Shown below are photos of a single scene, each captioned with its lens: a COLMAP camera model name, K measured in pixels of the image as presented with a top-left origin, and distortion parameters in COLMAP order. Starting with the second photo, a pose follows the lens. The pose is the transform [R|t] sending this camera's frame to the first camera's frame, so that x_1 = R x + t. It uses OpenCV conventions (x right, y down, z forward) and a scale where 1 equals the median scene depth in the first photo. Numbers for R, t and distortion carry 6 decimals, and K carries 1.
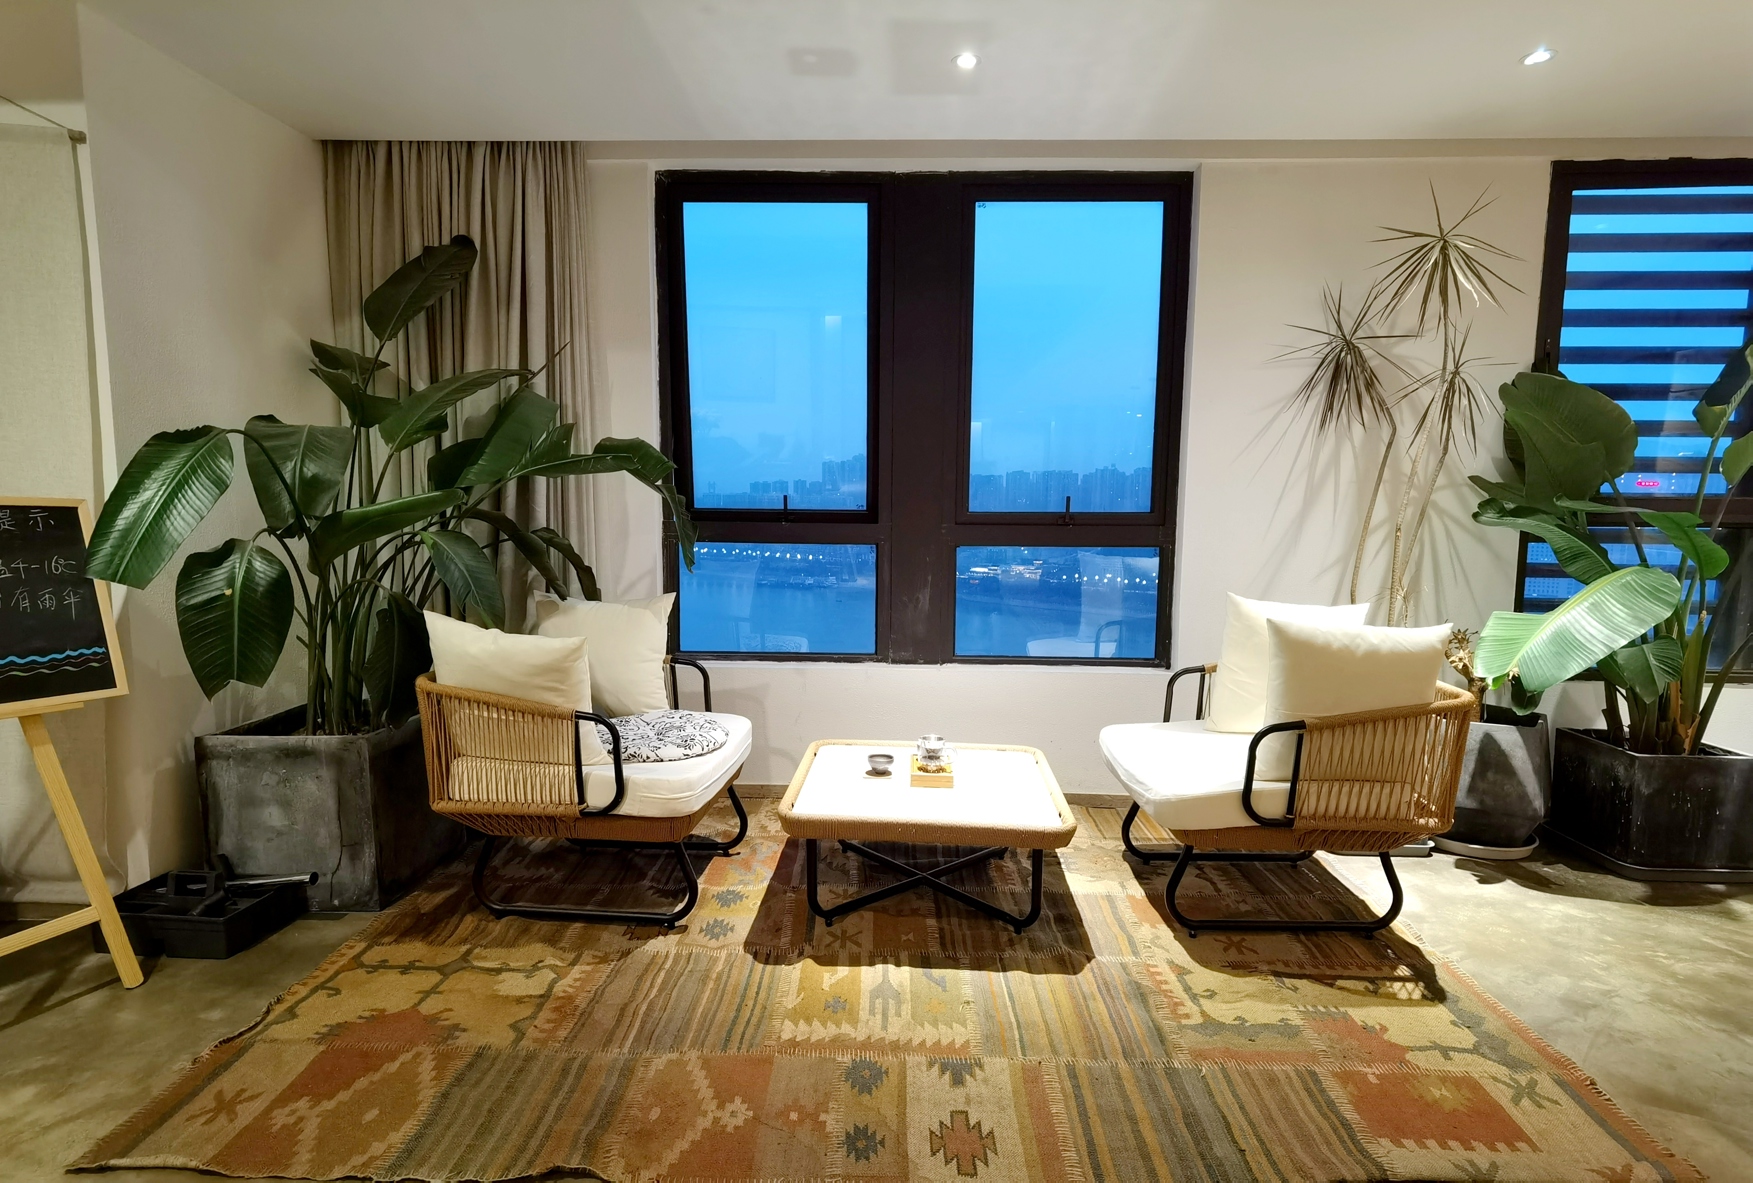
lens RADIAL K [[908.6, 0, 890.9], [0, 908.6, 586.3], [0, 0, 1]] dist [-0.006418, 0.000170]
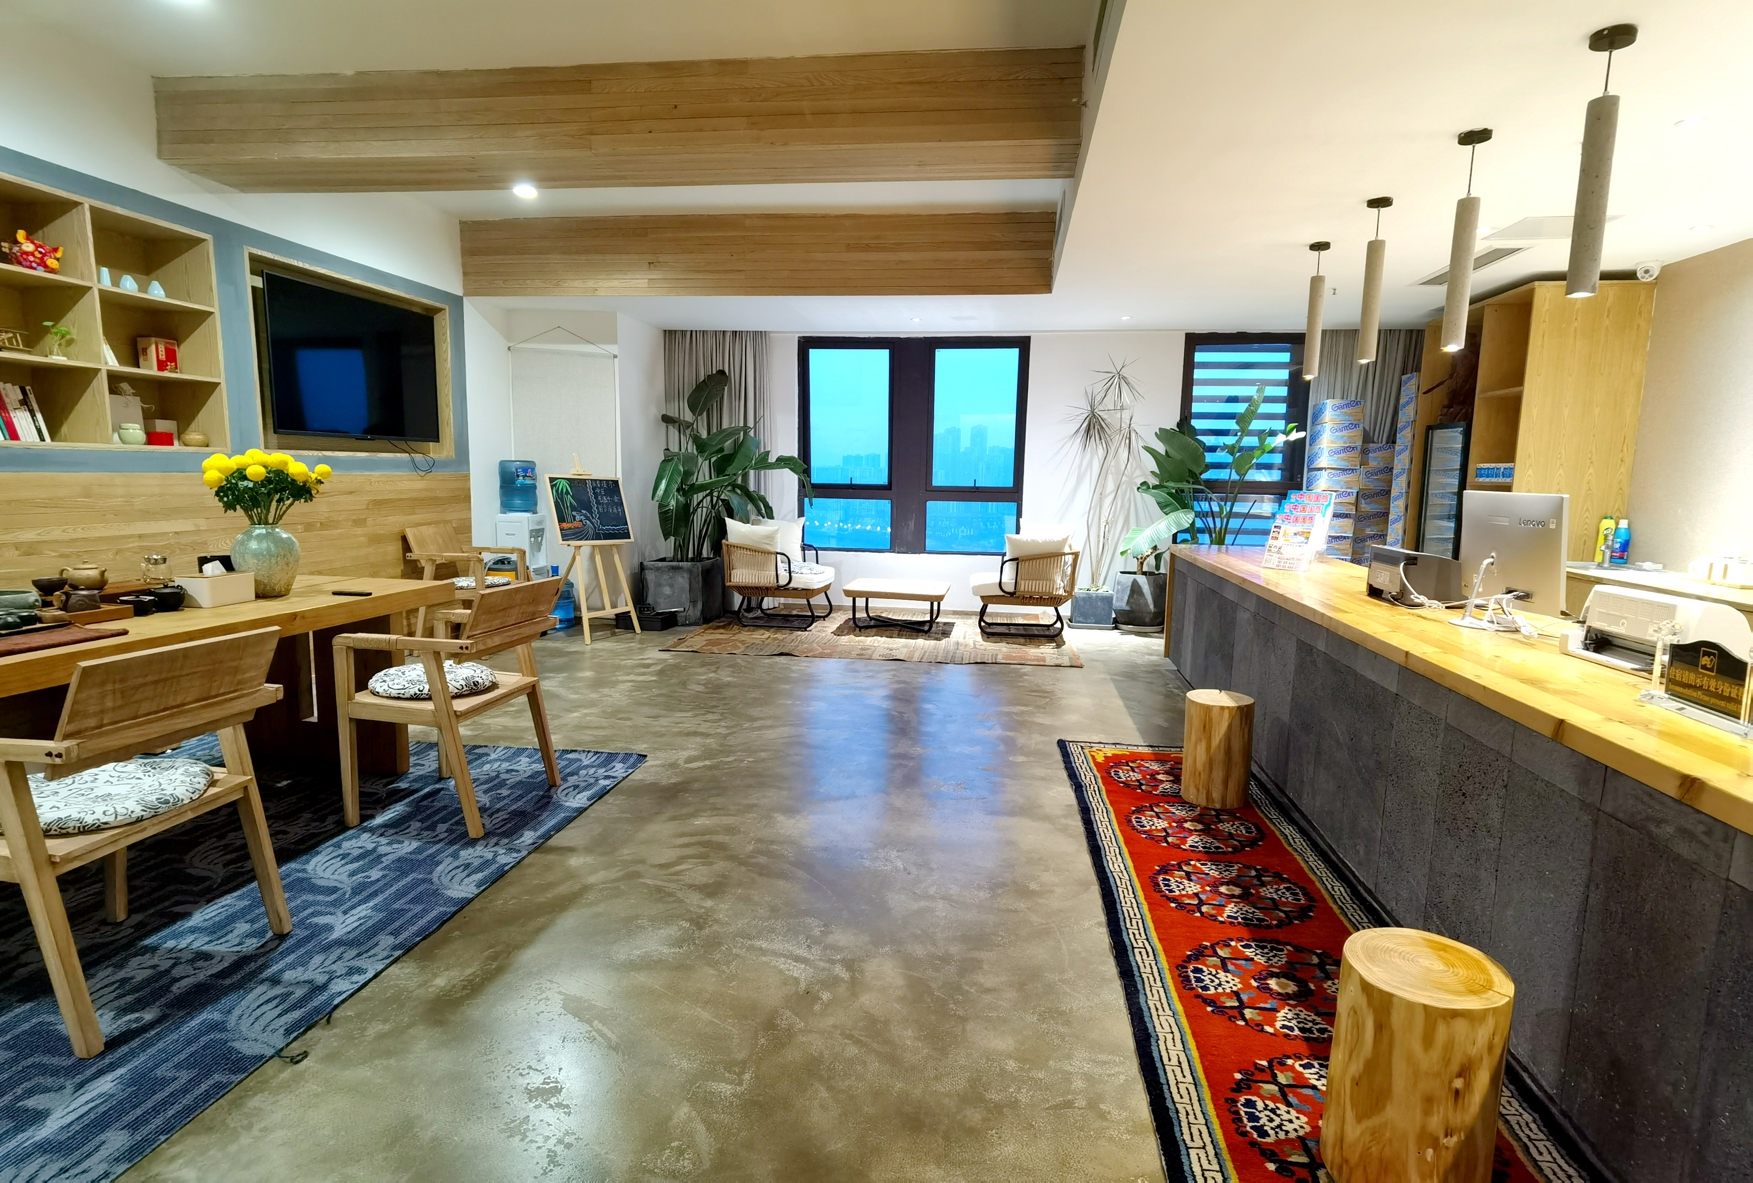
lens RADIAL K [[908.6, 0, 903.4], [0, 908.6, 609.2], [0, 0, 1]] dist [-0.006418, 0.000170]
pose [[0.995953, 0.021442, -0.087285, 0.296465], [-0.017176, 0.998635, 0.049331, 0.156660], [0.088223, -0.047632, 0.994961, -1.724543]]
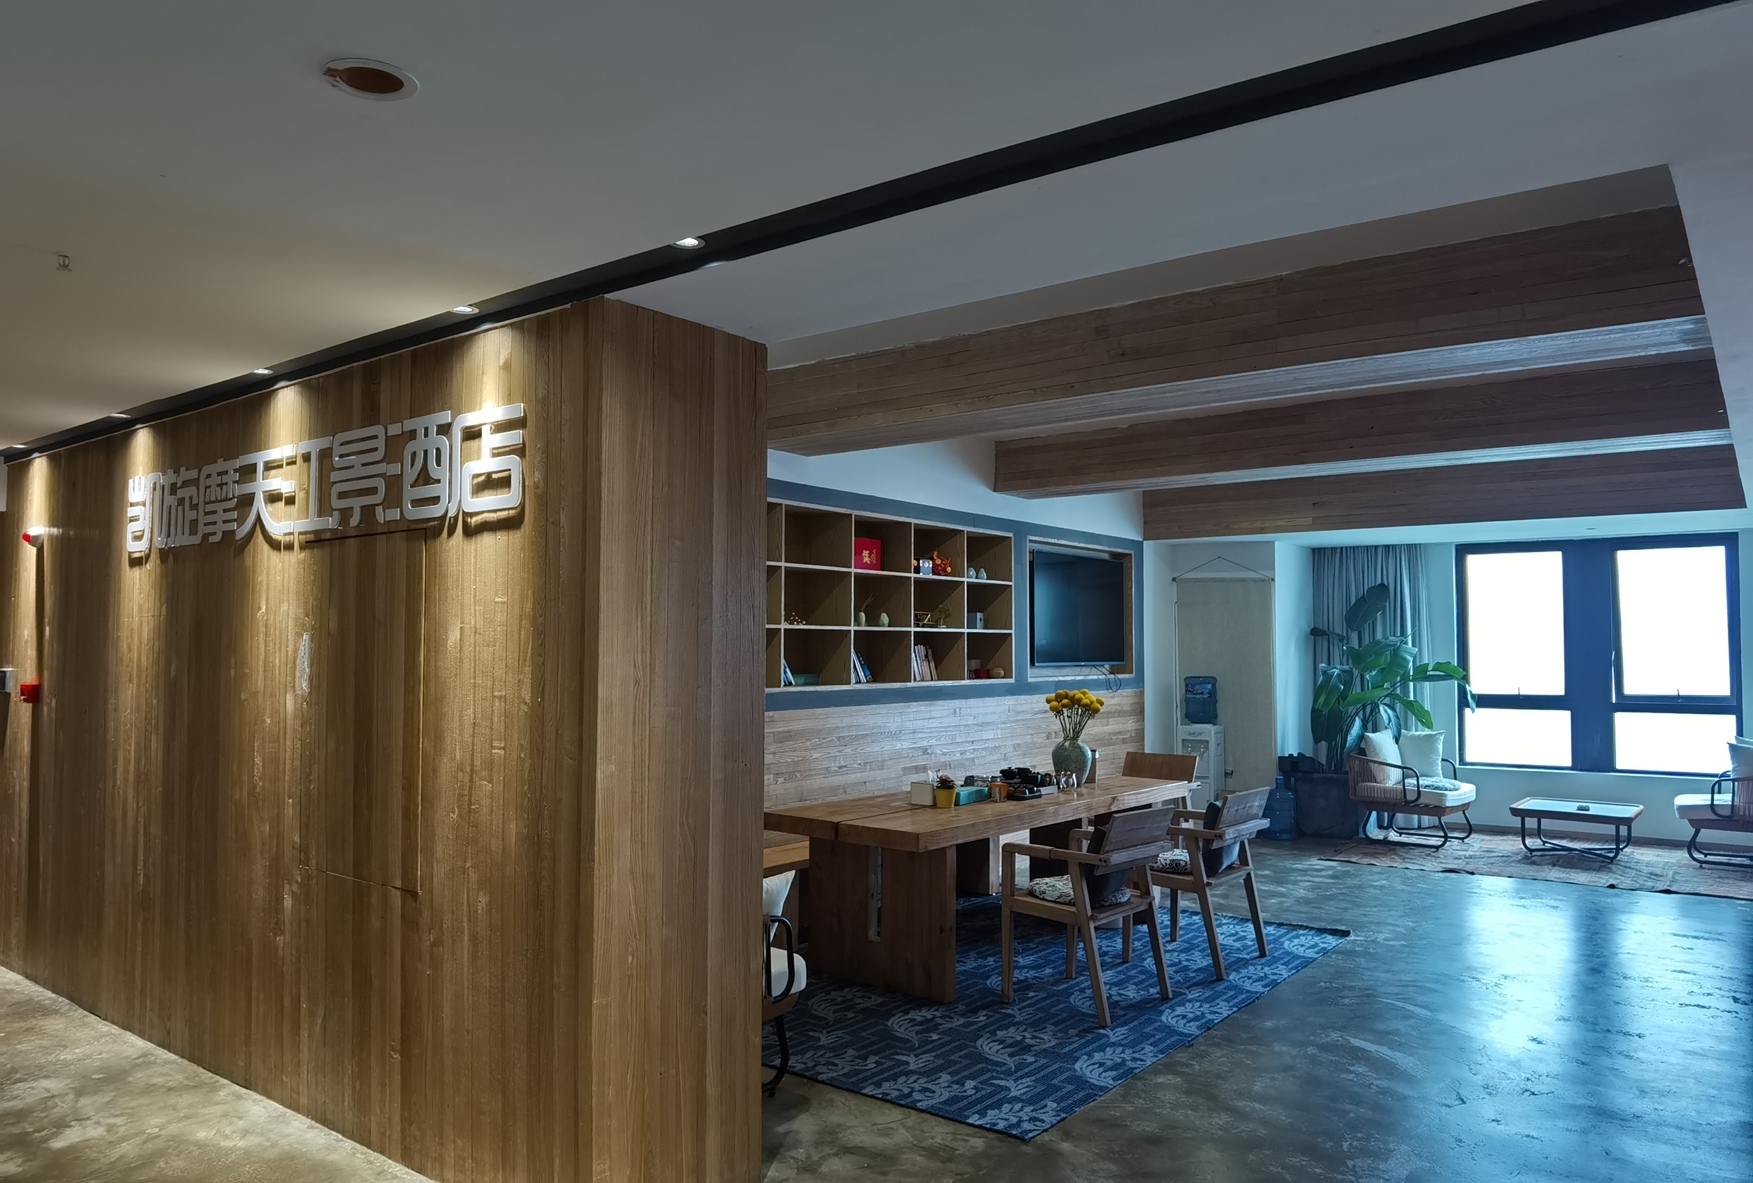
lens RADIAL K [[1171.2, 0, 861.3], [0, 1171.2, 586.6], [0, 0, 1]] dist [-0.029560, -0.026607]
pose [[0.793339, -0.044852, -0.607125, 0.416837], [-0.052045, 0.988634, -0.141045, 0.168876], [0.606551, 0.143494, 0.781988, -2.799704]]
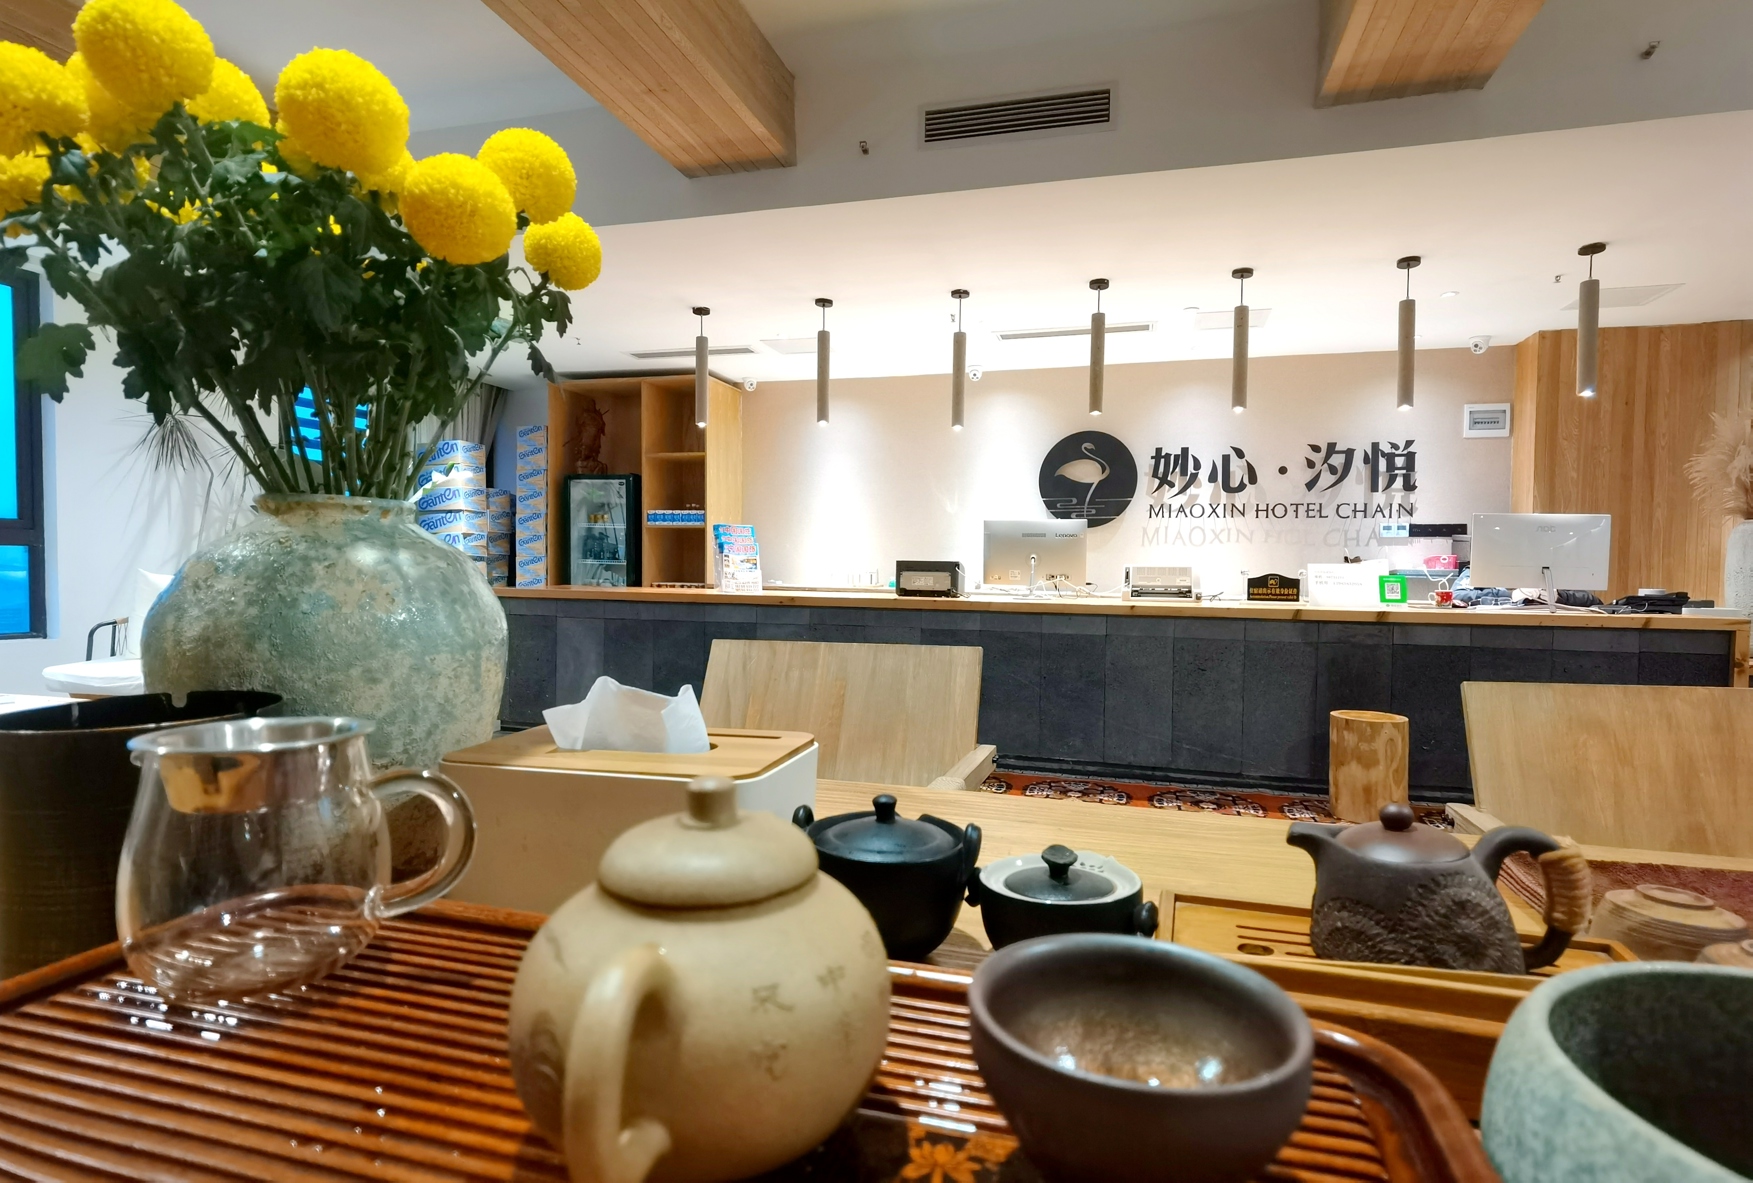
lens RADIAL K [[908.6, 0, 879.0], [0, 908.6, 590.3], [0, 0, 1]] dist [-0.006418, 0.000170]
pose [[0.240118, -0.032524, 0.970199, -0.933412], [0.084840, 0.996317, 0.012402, 0.148010], [-0.967029, 0.079333, 0.241993, -0.682894]]
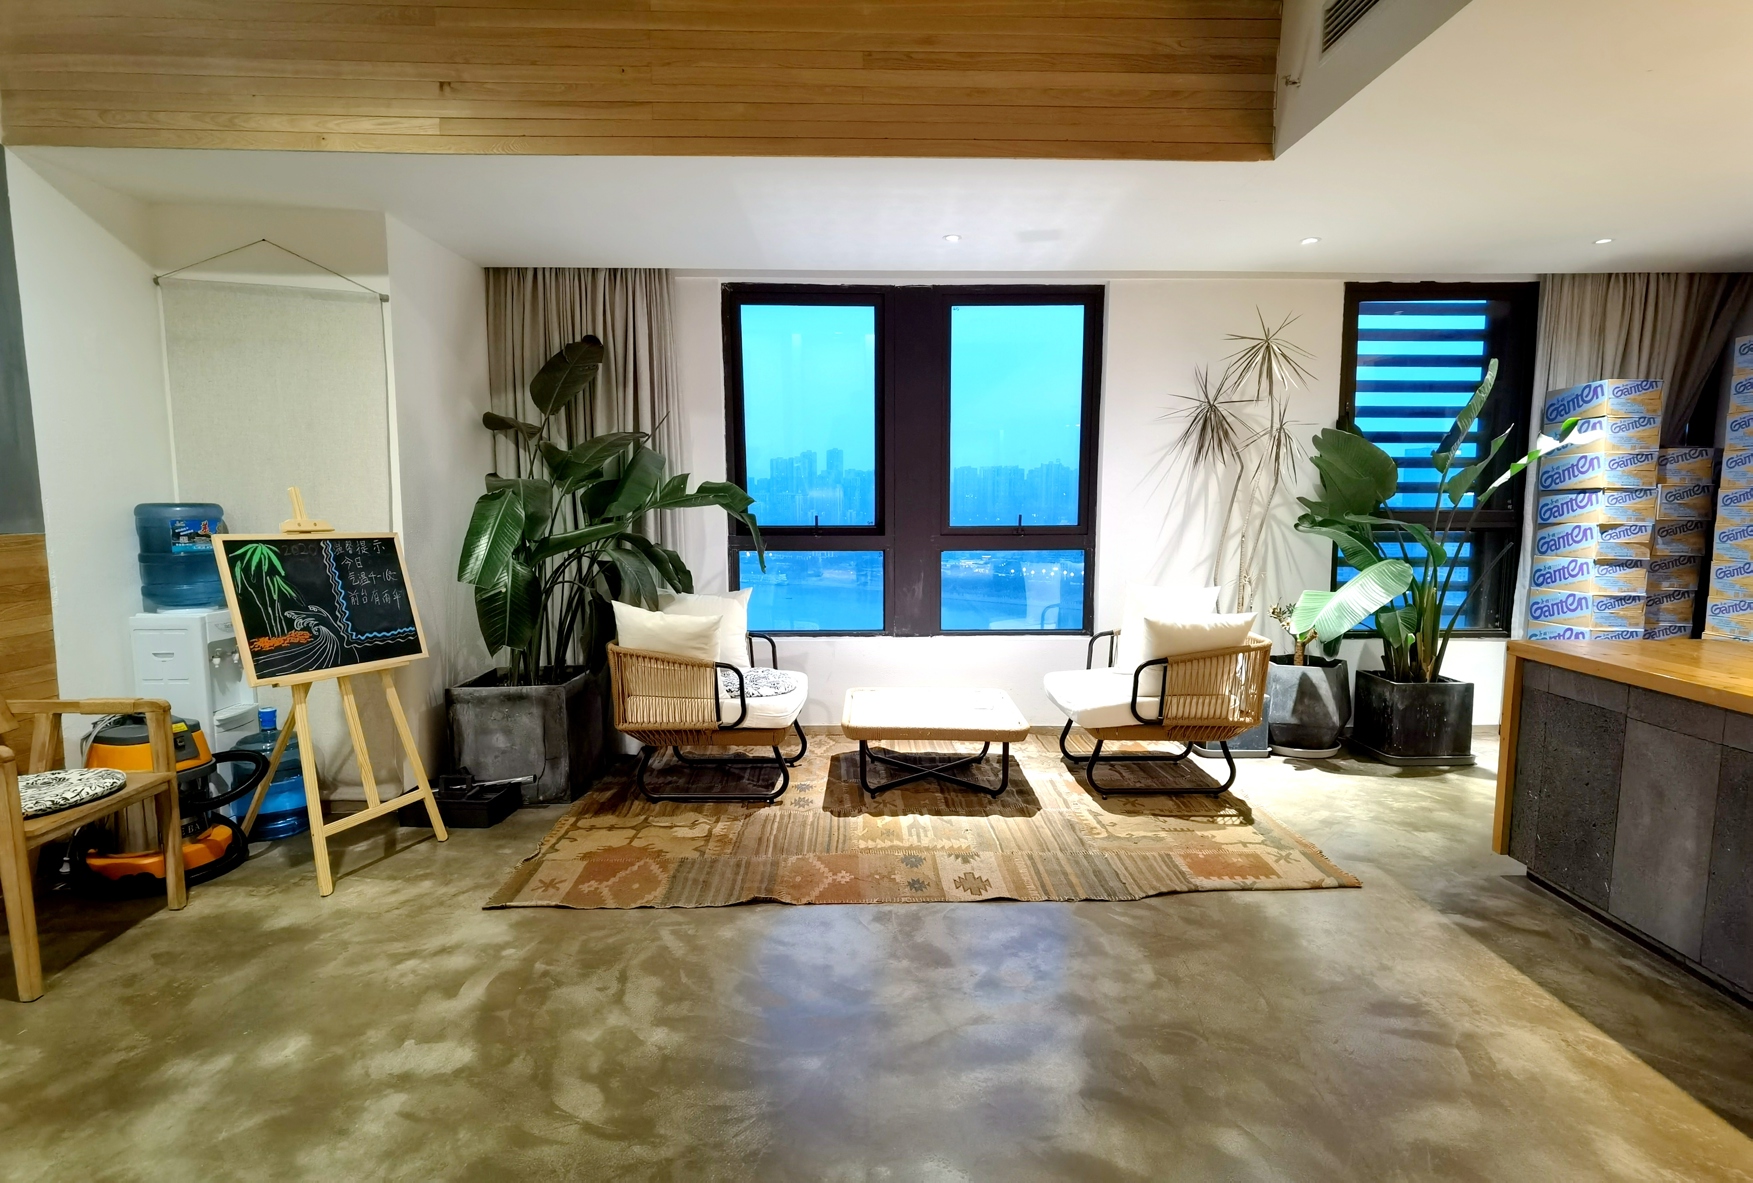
lens RADIAL K [[908.6, 0, 889.1], [0, 908.6, 589.9], [0, 0, 1]] dist [-0.006418, 0.000170]
pose [[0.998328, -0.017428, 0.055117, -0.114687], [0.017047, 0.999827, 0.007391, 0.004631], [-0.055236, -0.006439, 0.998453, -0.521981]]
